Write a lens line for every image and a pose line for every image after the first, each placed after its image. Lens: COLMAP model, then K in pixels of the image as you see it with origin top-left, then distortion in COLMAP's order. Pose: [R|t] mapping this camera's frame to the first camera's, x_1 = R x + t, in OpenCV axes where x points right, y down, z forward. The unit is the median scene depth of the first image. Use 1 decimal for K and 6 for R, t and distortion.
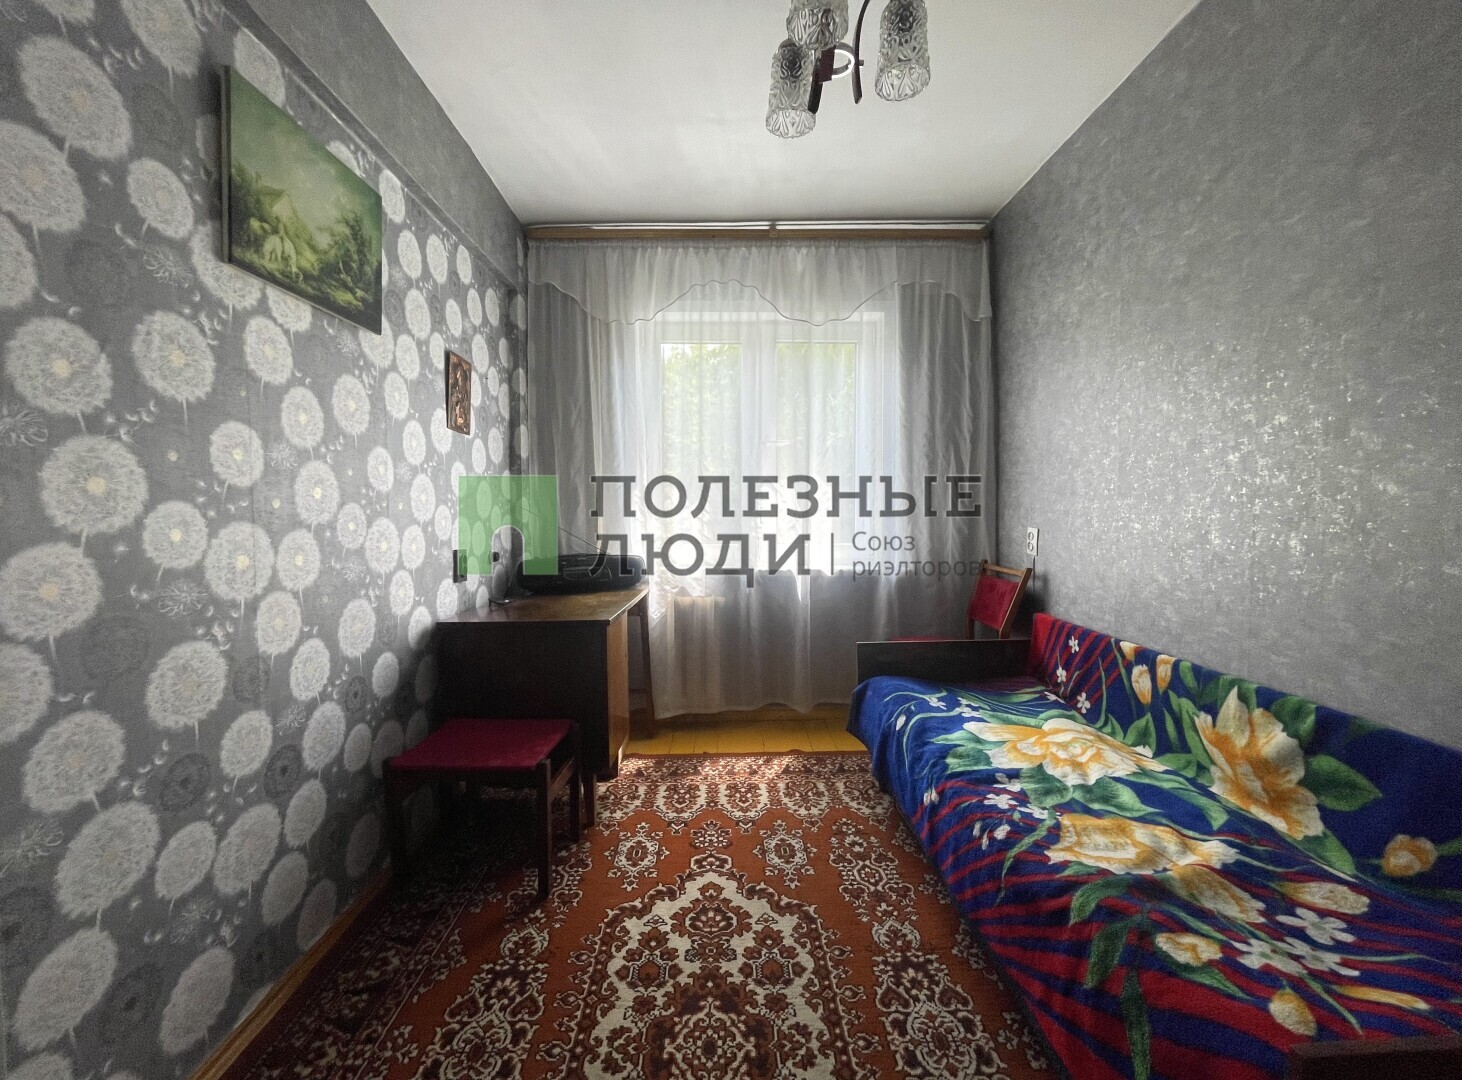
lens RADIAL K [[624.5, 0, 726.5], [0, 624.5, 514.5], [0, 0, 1]] dist [0.000007, 0.000011]
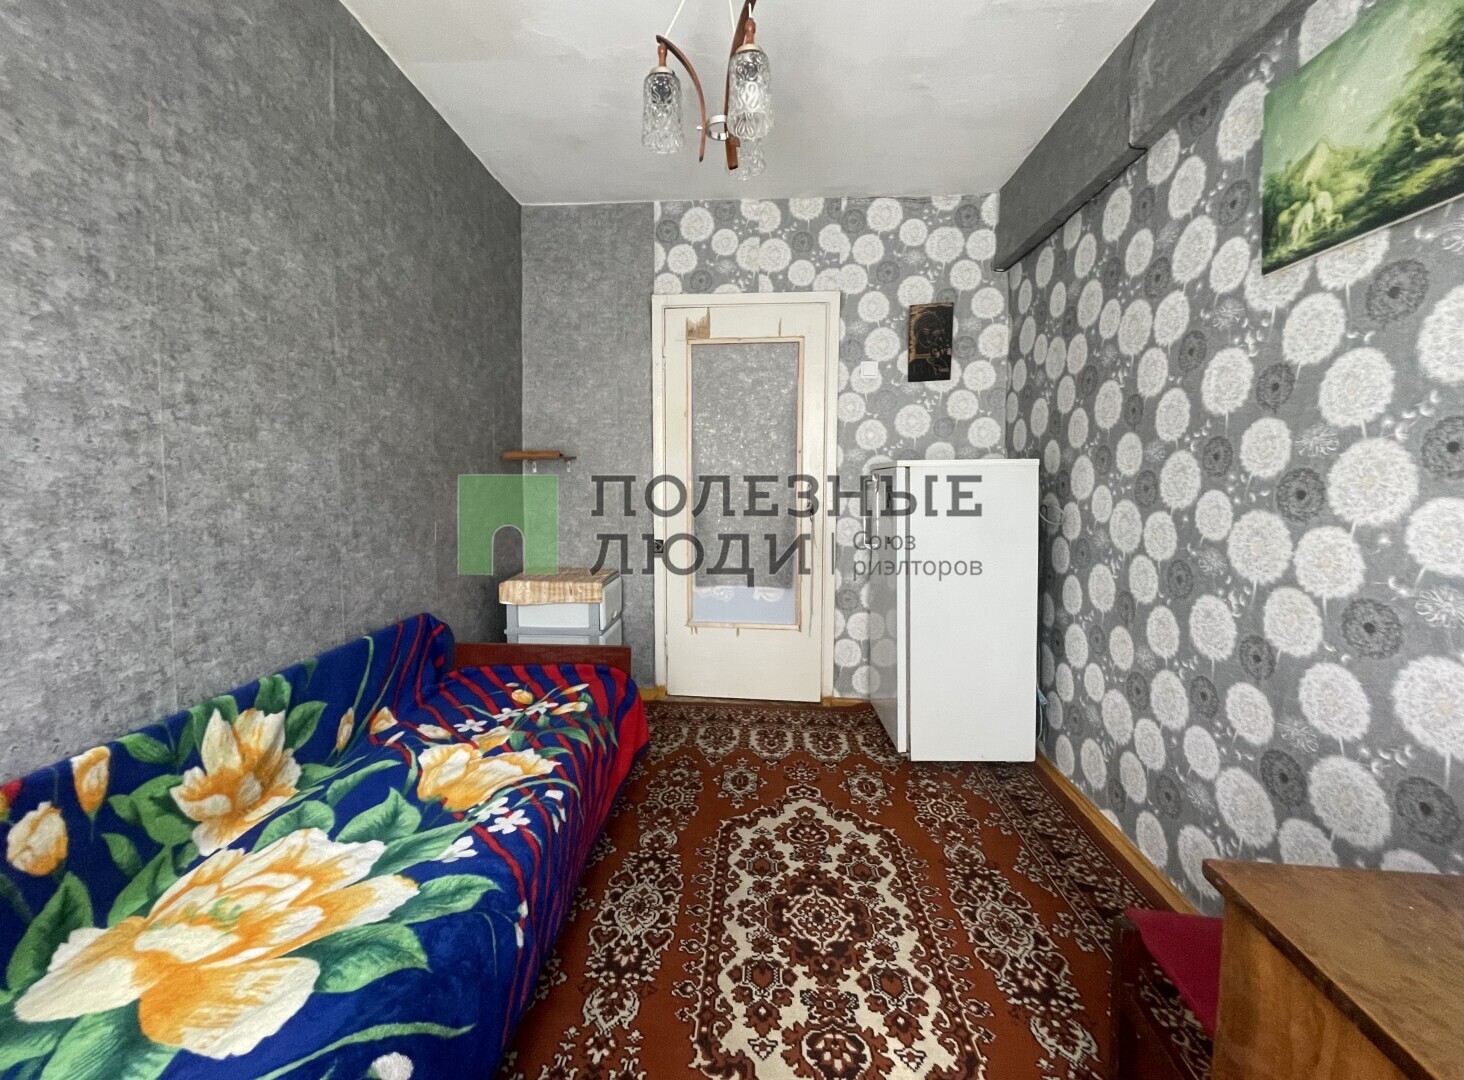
lens RADIAL K [[625.3, 0, 727.5], [0, 625.3, 514.4], [0, 0, 1]] dist [0.000007, 0.000011]
pose [[-0.997535, -0.003260, 0.070101, 0.063019], [0.002117, 0.997067, 0.076501, -0.060194], [-0.070144, 0.076461, -0.994602, 1.953290]]
